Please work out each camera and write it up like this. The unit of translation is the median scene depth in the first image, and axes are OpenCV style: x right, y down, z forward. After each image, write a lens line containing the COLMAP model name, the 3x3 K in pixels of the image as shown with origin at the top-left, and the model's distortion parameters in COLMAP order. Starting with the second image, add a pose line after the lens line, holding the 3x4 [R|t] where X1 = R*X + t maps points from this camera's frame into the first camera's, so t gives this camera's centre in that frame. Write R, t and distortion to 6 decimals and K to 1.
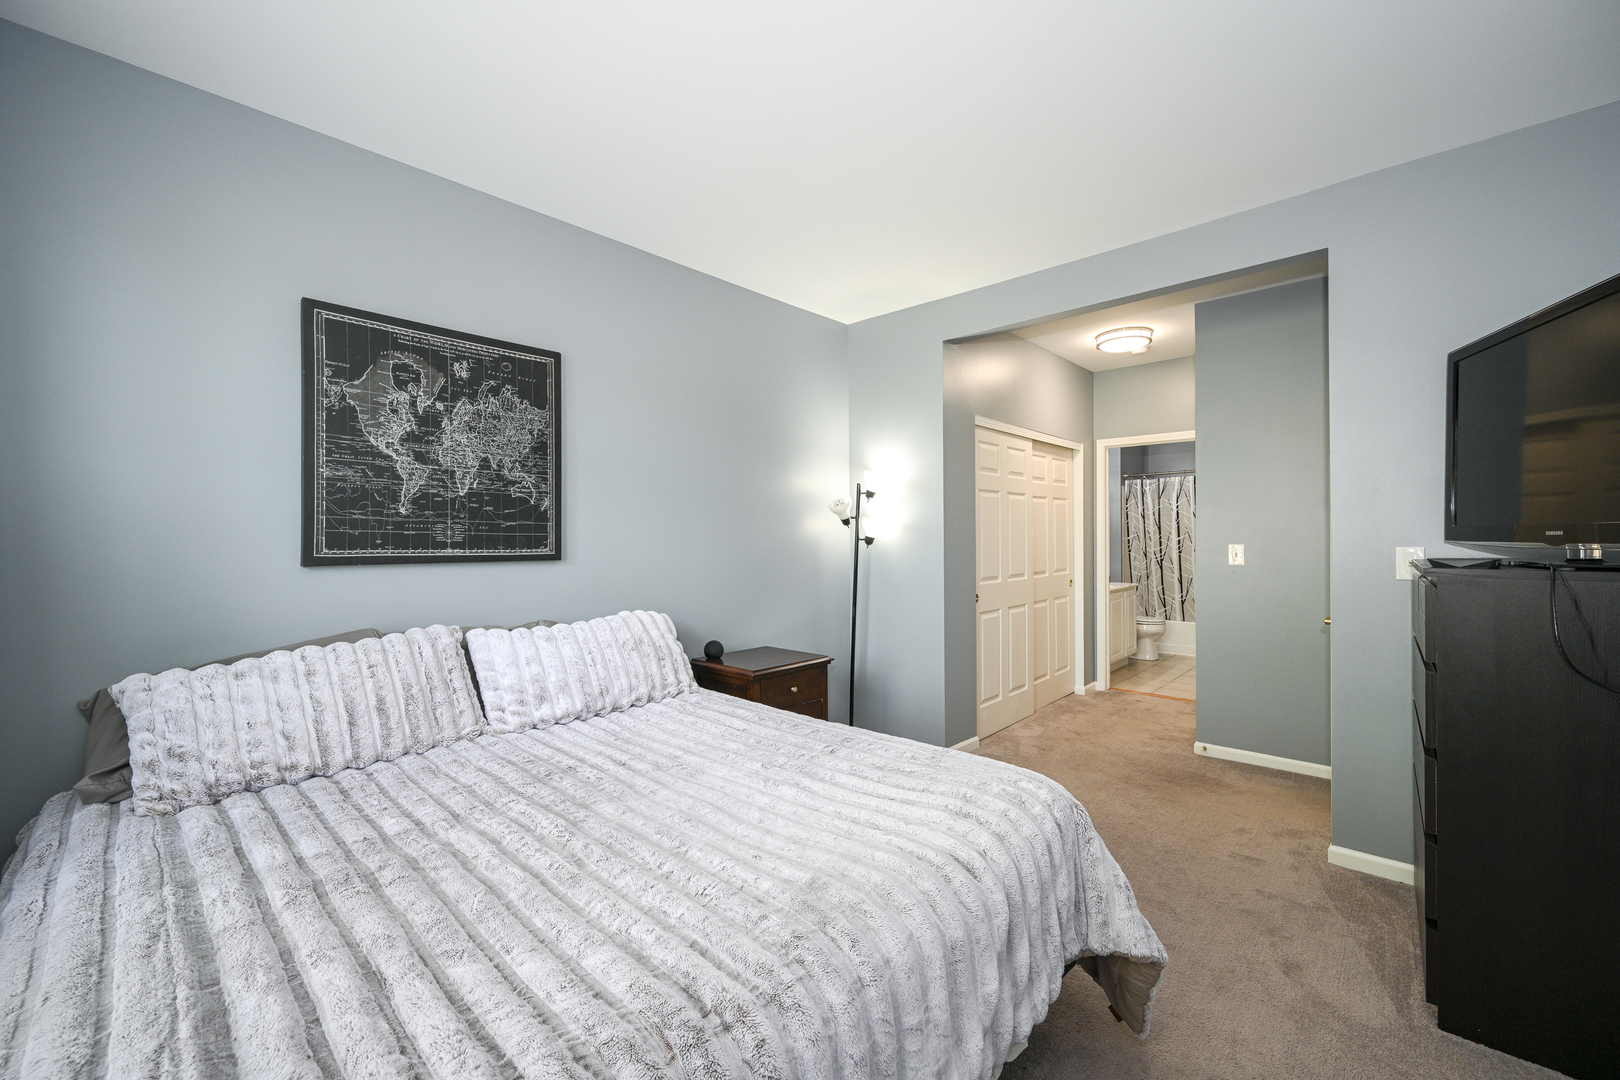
lens RADIAL K [[653.1, 0, 806.4], [0, 653.1, 536.9], [0, 0, 1]] dist [0.003397, 0.000535]
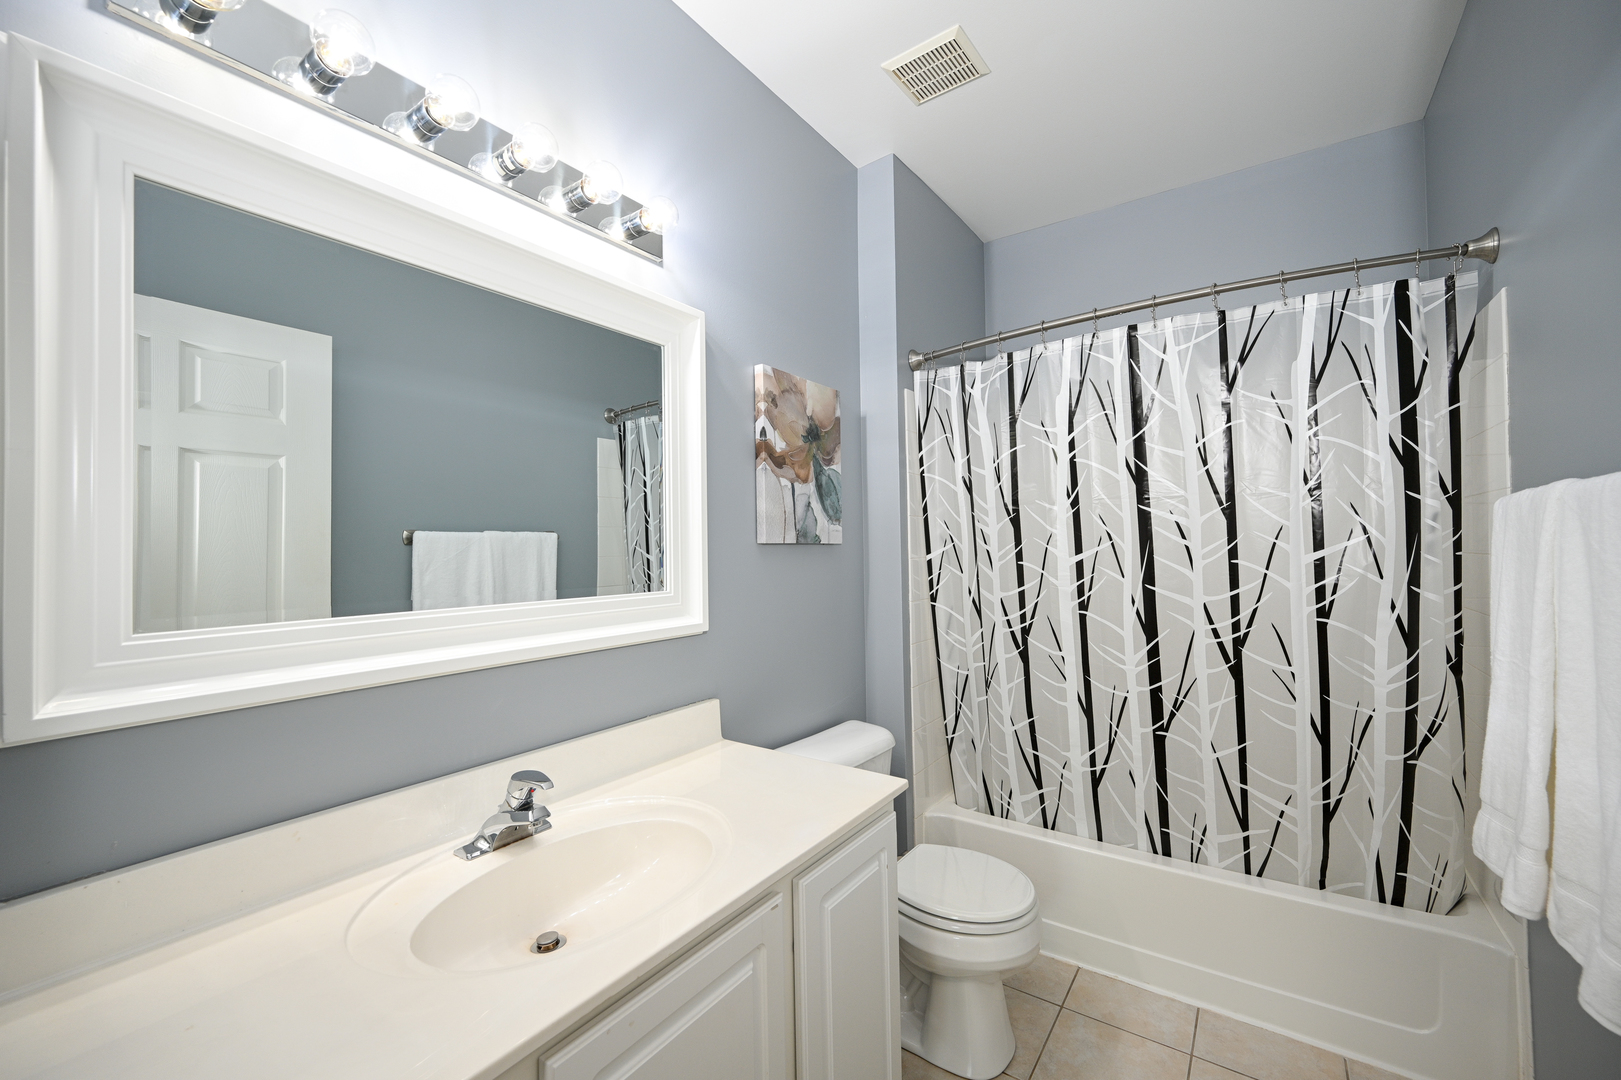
lens RADIAL K [[653.5, 0, 822.7], [0, 653.5, 533.9], [0, 0, 1]] dist [0.003397, 0.000535]
pose [[0.988329, -0.010084, 0.151997, 0.406559], [0.013216, 0.999720, -0.019608, -0.003817], [-0.151757, 0.021388, 0.988186, 0.718143]]
